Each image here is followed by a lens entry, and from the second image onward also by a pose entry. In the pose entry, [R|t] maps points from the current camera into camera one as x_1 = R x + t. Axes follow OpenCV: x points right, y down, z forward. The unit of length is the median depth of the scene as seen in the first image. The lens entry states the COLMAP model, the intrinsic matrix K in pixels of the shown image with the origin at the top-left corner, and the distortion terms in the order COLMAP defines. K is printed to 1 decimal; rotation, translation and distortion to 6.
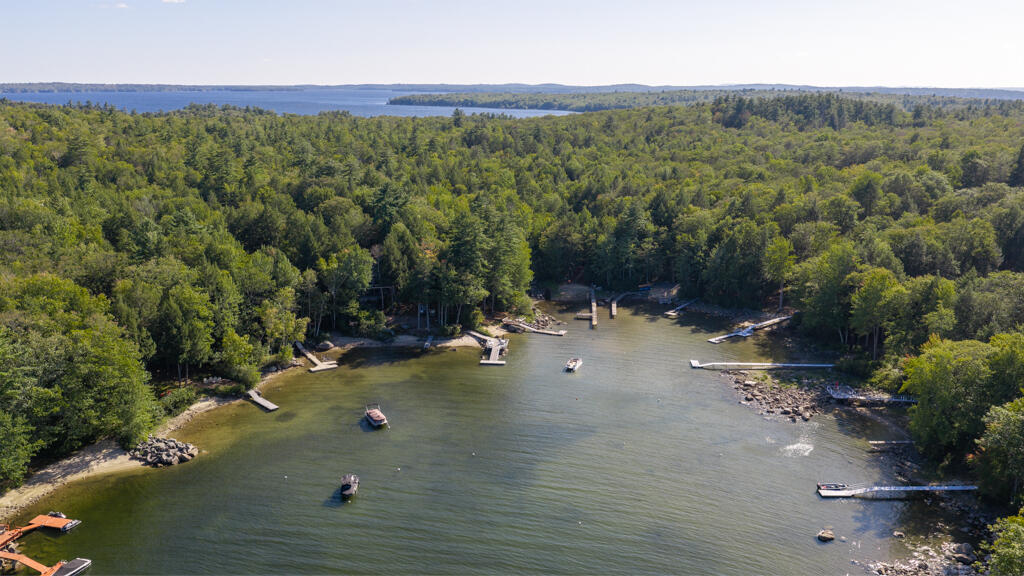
lens RADIAL K [[860.2, 0, 512.0], [0, 860.2, 288.0], [0, 0, 1]] dist [0.011530, -0.052693]
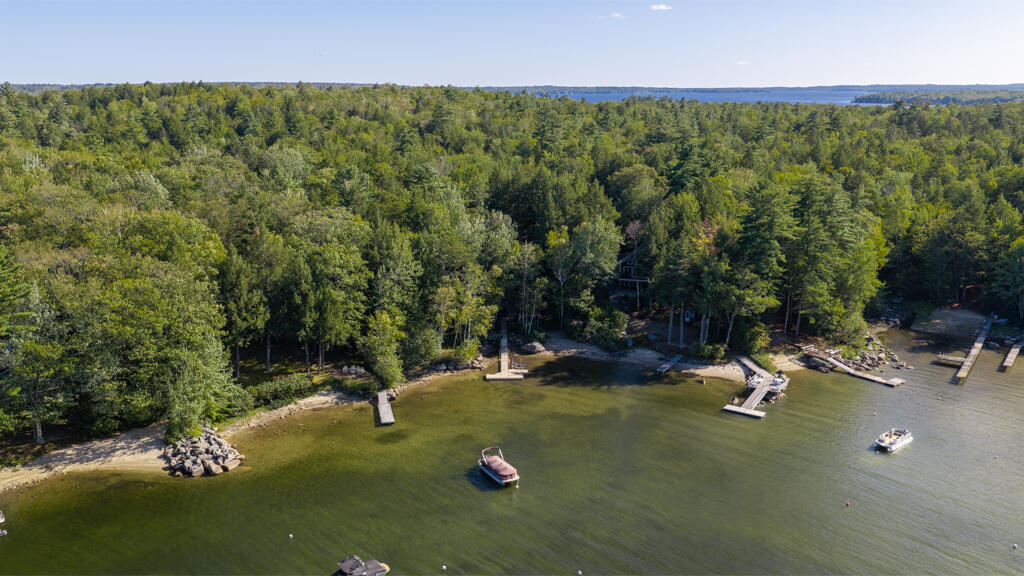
lens RADIAL K [[860.2, 0, 512.0], [0, 860.2, 288.0], [0, 0, 1]] dist [0.011530, -0.052693]
pose [[0.864661, 0.106980, -0.490832, 0.119325], [-0.109654, 0.993694, 0.023414, 0.001092], [0.490242, 0.033576, 0.870940, 0.338487]]
